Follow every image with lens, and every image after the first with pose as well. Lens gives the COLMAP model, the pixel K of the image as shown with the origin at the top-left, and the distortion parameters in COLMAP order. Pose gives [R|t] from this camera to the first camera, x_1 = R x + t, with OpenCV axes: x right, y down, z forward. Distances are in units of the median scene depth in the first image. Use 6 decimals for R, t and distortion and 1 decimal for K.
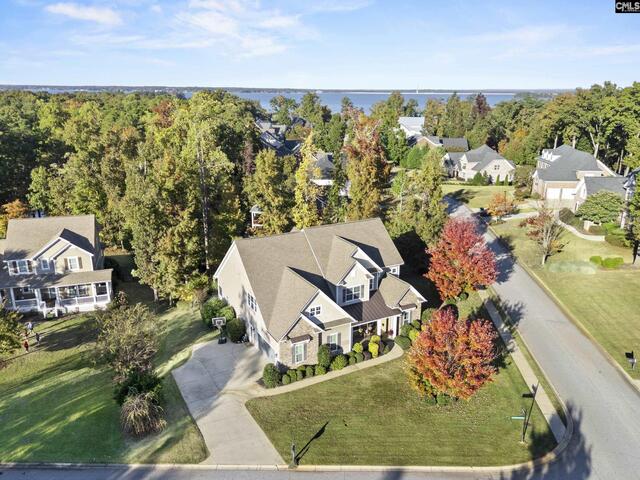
lens RADIAL K [[482.3, 0, 320.0], [0, 482.3, 240.0], [0, 0, 1]] dist [0.042452, -0.006844]
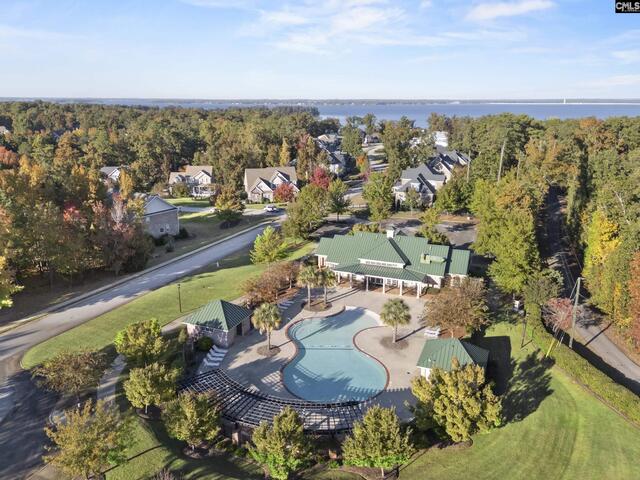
lens RADIAL K [[482.3, 0, 320.0], [0, 482.3, 240.0], [0, 0, 1]] dist [0.042452, -0.006844]
pose [[0.962800, 0.071988, -0.260449, 1.160064], [-0.077323, 0.996953, -0.010282, 0.454862], [0.258915, 0.030038, 0.965433, -1.992120]]
